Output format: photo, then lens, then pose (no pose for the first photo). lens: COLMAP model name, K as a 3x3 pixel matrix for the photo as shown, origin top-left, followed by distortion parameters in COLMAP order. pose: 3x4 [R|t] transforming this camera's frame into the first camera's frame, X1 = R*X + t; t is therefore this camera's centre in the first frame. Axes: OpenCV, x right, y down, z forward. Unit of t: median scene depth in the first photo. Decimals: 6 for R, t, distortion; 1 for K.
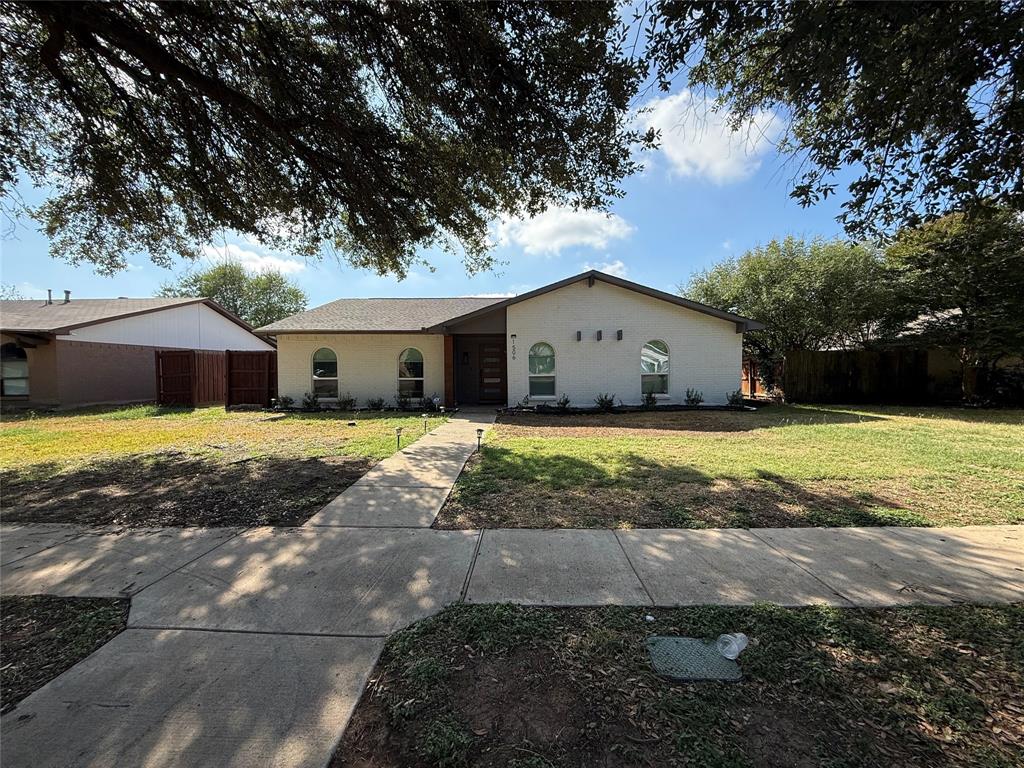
lens RADIAL K [[411.4, 0, 515.2], [0, 411.4, 385.1], [0, 0, 1]] dist [-0.002800, -0.000200]
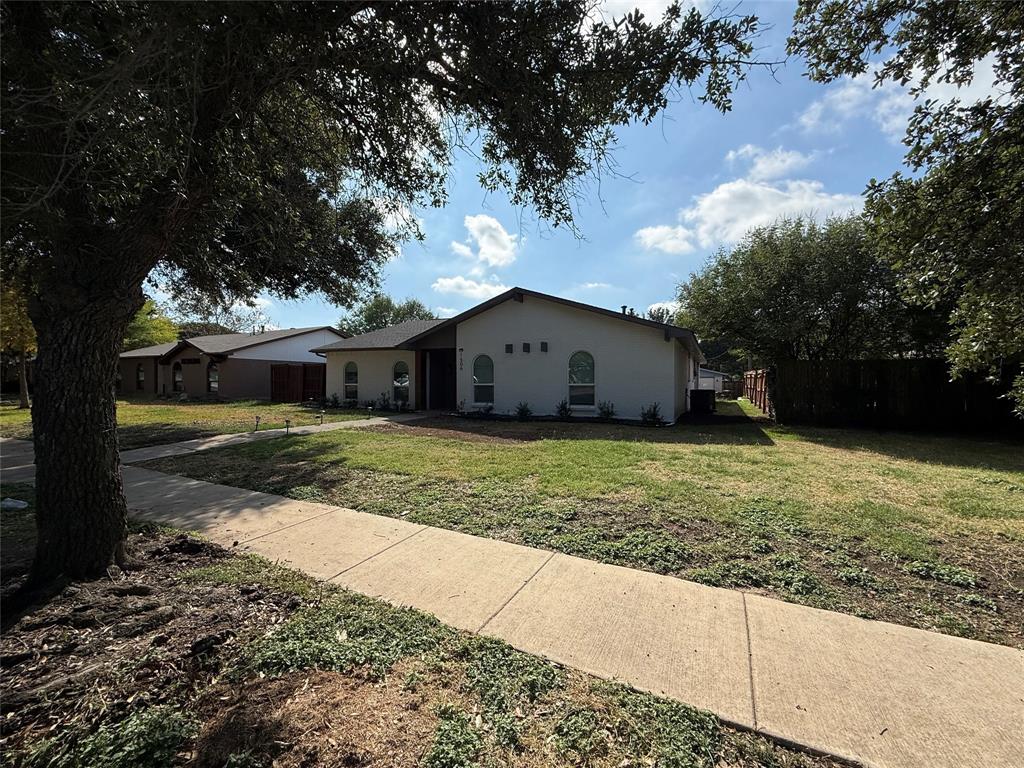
lens RADIAL K [[411.4, 0, 517.3], [0, 411.4, 379.4], [0, 0, 1]] dist [-0.002800, -0.000200]
pose [[0.894896, 0.010604, -0.446148, 0.648076], [-0.028666, 0.999019, -0.033755, -0.001777], [0.445353, 0.042997, 0.894322, 0.040317]]
